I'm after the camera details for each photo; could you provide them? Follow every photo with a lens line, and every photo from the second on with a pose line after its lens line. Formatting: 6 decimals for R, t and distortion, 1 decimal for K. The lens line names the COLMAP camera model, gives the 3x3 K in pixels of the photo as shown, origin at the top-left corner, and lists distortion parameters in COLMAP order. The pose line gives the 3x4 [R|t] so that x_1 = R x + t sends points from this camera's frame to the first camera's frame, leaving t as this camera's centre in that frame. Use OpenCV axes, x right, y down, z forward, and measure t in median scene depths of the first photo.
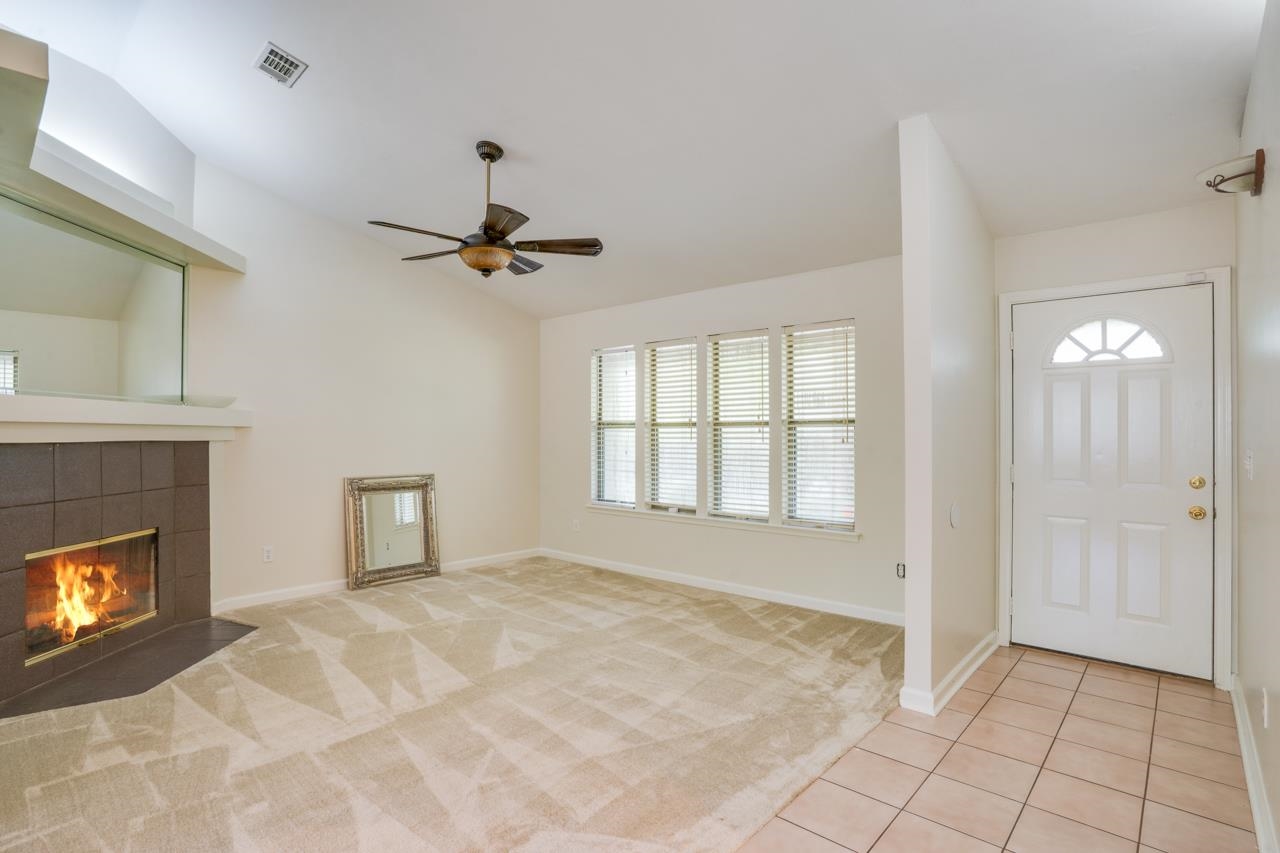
lens RADIAL K [[630.0, 0, 640.0], [0, 630.0, 426.5], [0, 0, 1]] dist [-0.079145, 0.032809]
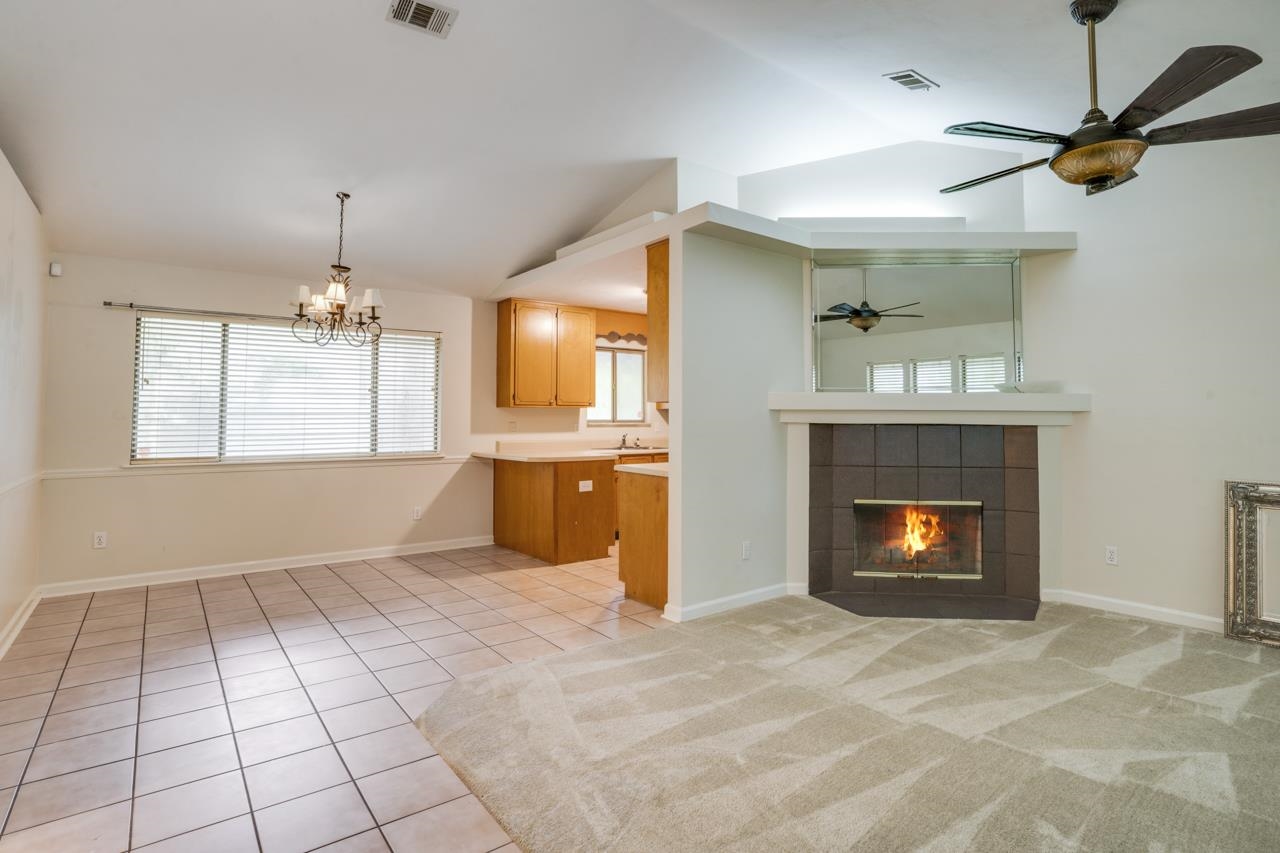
lens RADIAL K [[641.8, 0, 639.3], [0, 641.8, 389.9], [0, 0, 1]] dist [-0.079962, 0.034442]
pose [[-0.181249, -0.039256, -0.982653, 0.448033], [0.004805, 0.999156, -0.040802, 0.004010], [0.983425, -0.012117, -0.180908, 0.557325]]
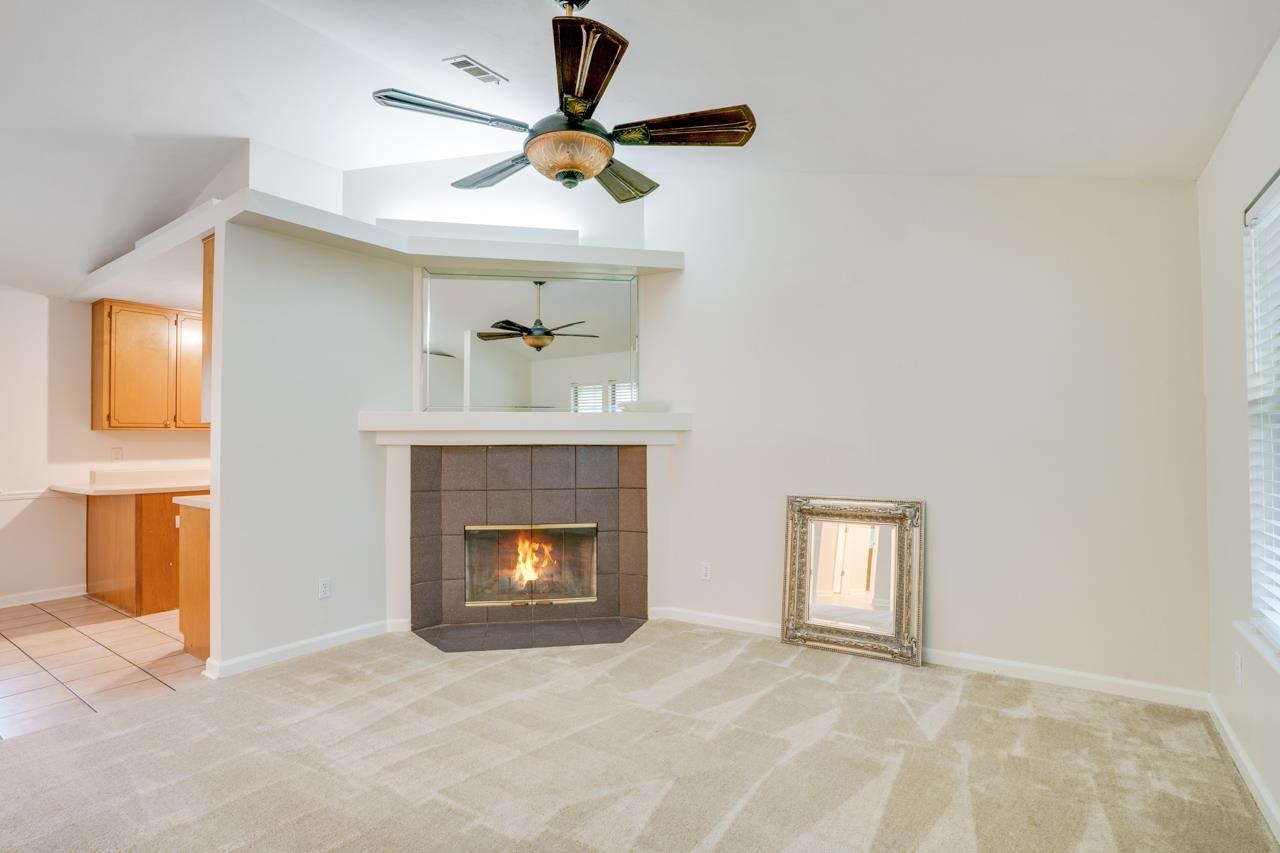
lens RADIAL K [[630.0, 0, 640.0], [0, 630.0, 426.5], [0, 0, 1]] dist [-0.079145, 0.032809]
pose [[0.131616, -0.017080, -0.991154, 0.336748], [0.015243, 0.999768, -0.015204, 0.009290], [0.991184, -0.013107, 0.131846, 0.881452]]
